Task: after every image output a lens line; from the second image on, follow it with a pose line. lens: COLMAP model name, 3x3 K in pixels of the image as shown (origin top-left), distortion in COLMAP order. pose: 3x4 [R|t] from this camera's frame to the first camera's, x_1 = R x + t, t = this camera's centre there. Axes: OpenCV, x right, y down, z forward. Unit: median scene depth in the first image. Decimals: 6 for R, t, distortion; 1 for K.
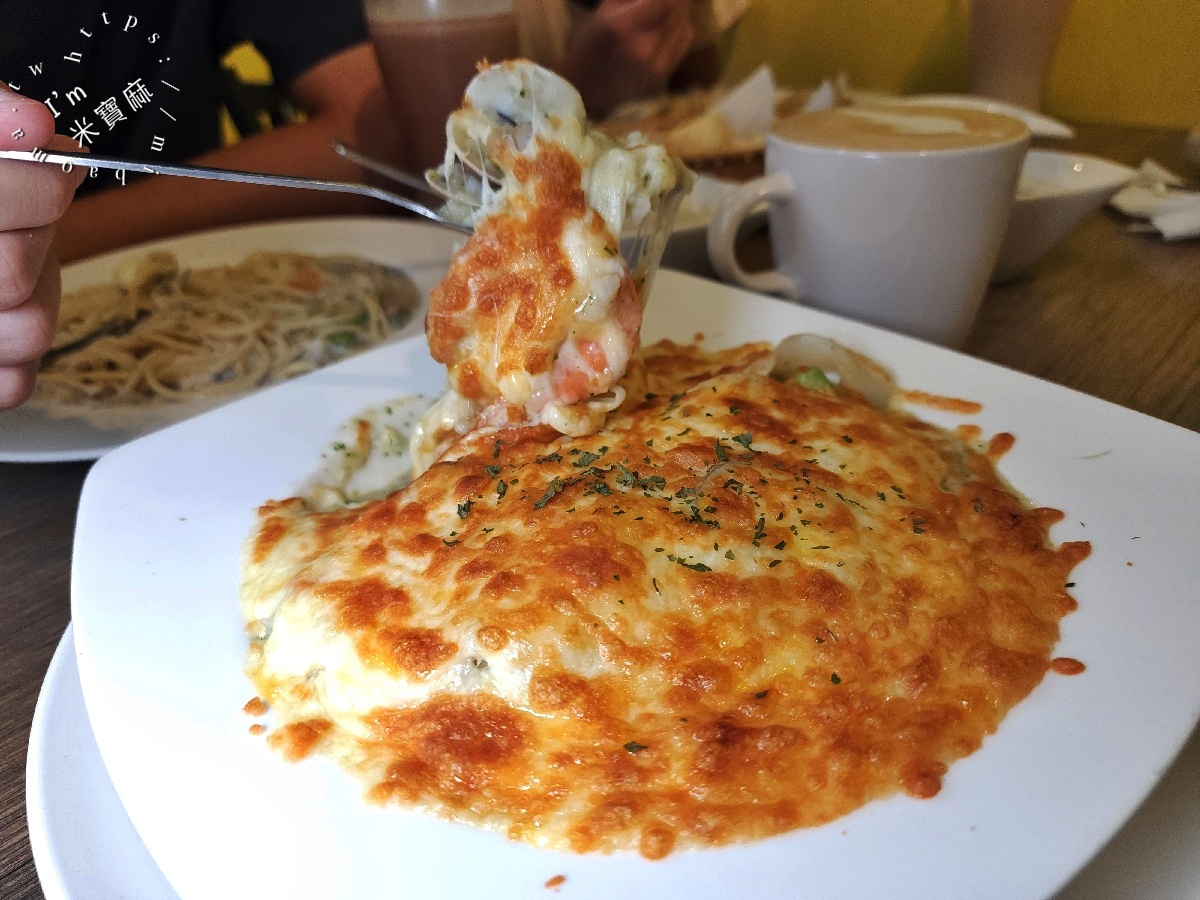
lens RADIAL K [[844.5, 0, 600.0], [0, 844.5, 450.0], [0, 0, 1]] dist [0.000853, -0.116744]
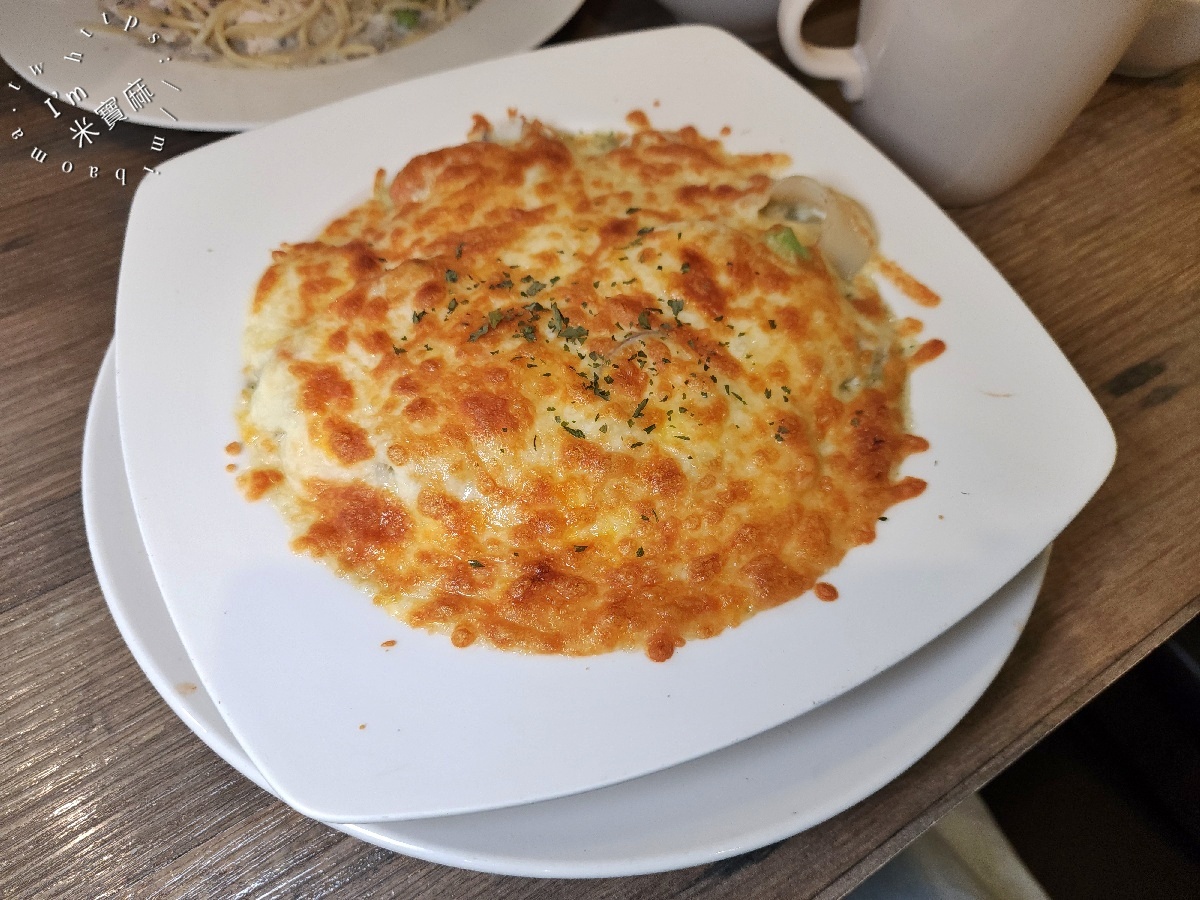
lens RADIAL K [[844.5, 0, 600.0], [0, 844.5, 450.0], [0, 0, 1]] dist [0.000853, -0.116744]
pose [[0.964923, 0.254179, -0.065708, 0.232722], [-0.196911, 0.866230, 0.459207, -0.402139], [0.173639, -0.430160, 0.885896, -0.094825]]
